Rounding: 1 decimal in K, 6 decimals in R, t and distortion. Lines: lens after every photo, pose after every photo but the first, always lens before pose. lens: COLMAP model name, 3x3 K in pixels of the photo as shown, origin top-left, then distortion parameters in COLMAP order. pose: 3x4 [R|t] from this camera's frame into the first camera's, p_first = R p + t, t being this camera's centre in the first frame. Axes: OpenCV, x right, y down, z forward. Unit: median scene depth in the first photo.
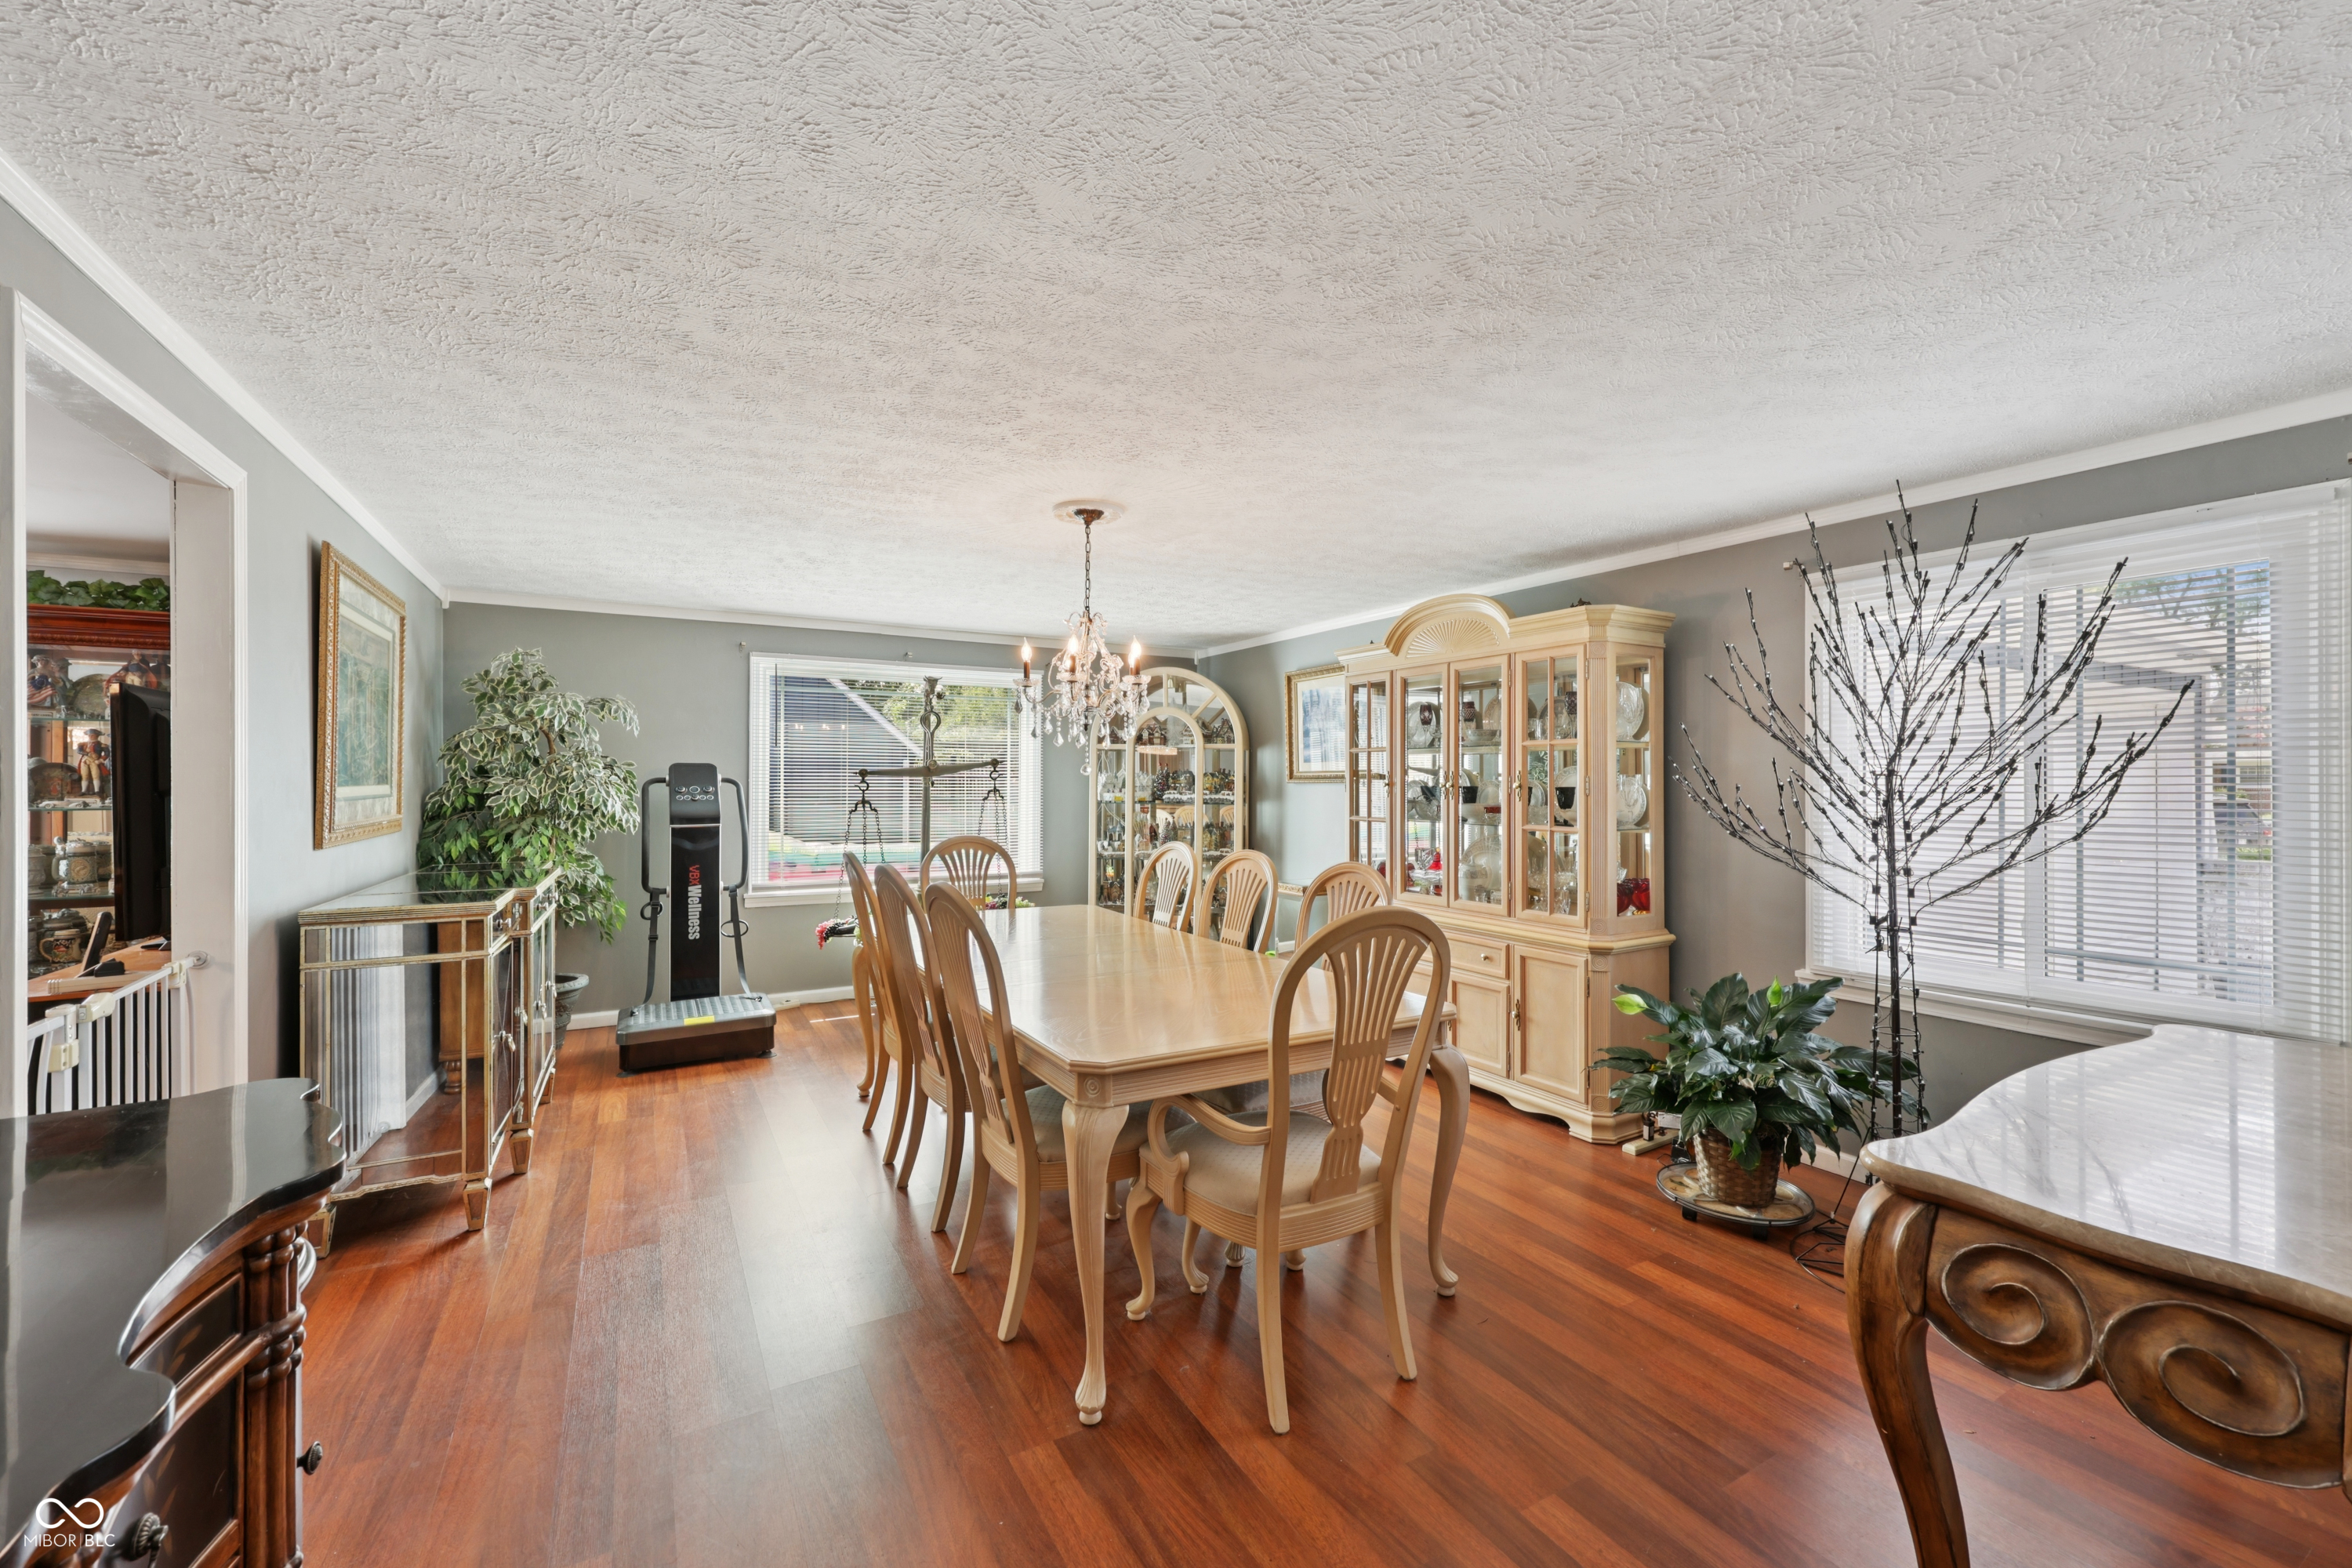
lens RADIAL K [[948.7, 0, 1182.1], [0, 948.7, 784.3], [0, 0, 1]] dist [-0.002802, 0.000481]
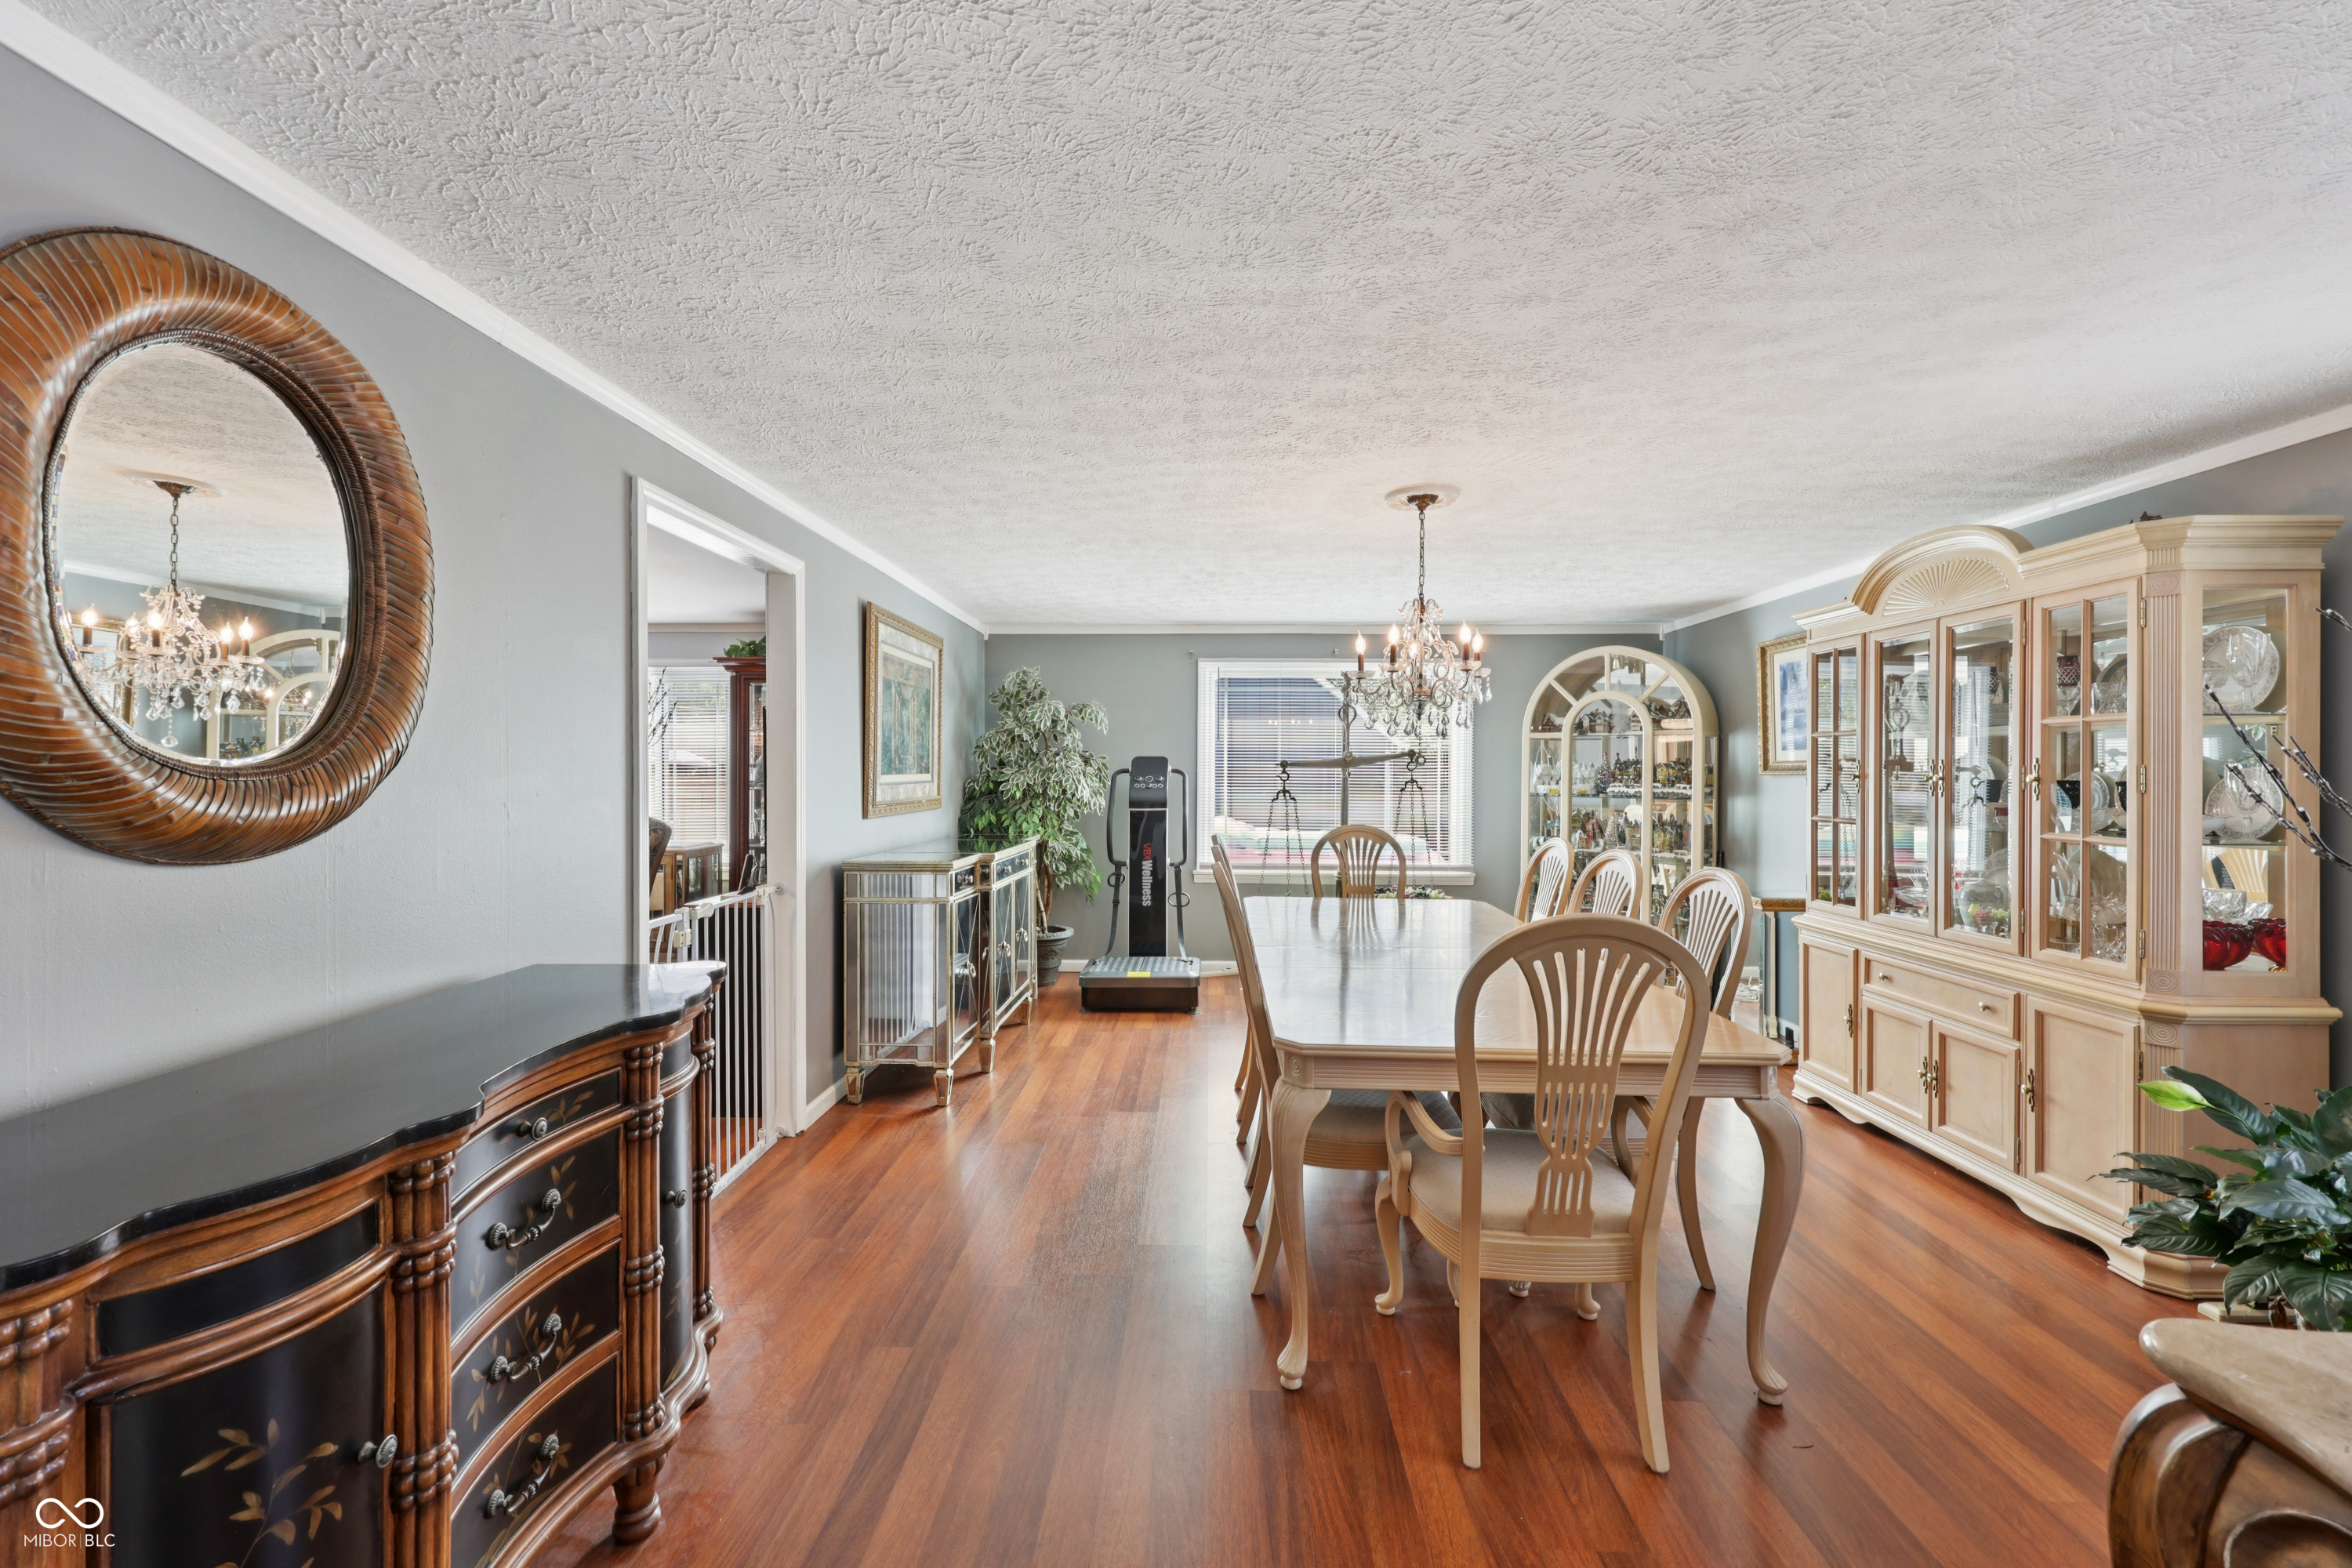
lens RADIAL K [[948.7, 0, 1180.7], [0, 948.7, 780.3], [0, 0, 1]] dist [-0.002802, 0.000481]
pose [[0.850302, 0.005957, -0.526261, 0.209360], [-0.003849, 0.999980, 0.005099, 0.001605], [0.526281, -0.002310, 0.850308, 0.033143]]
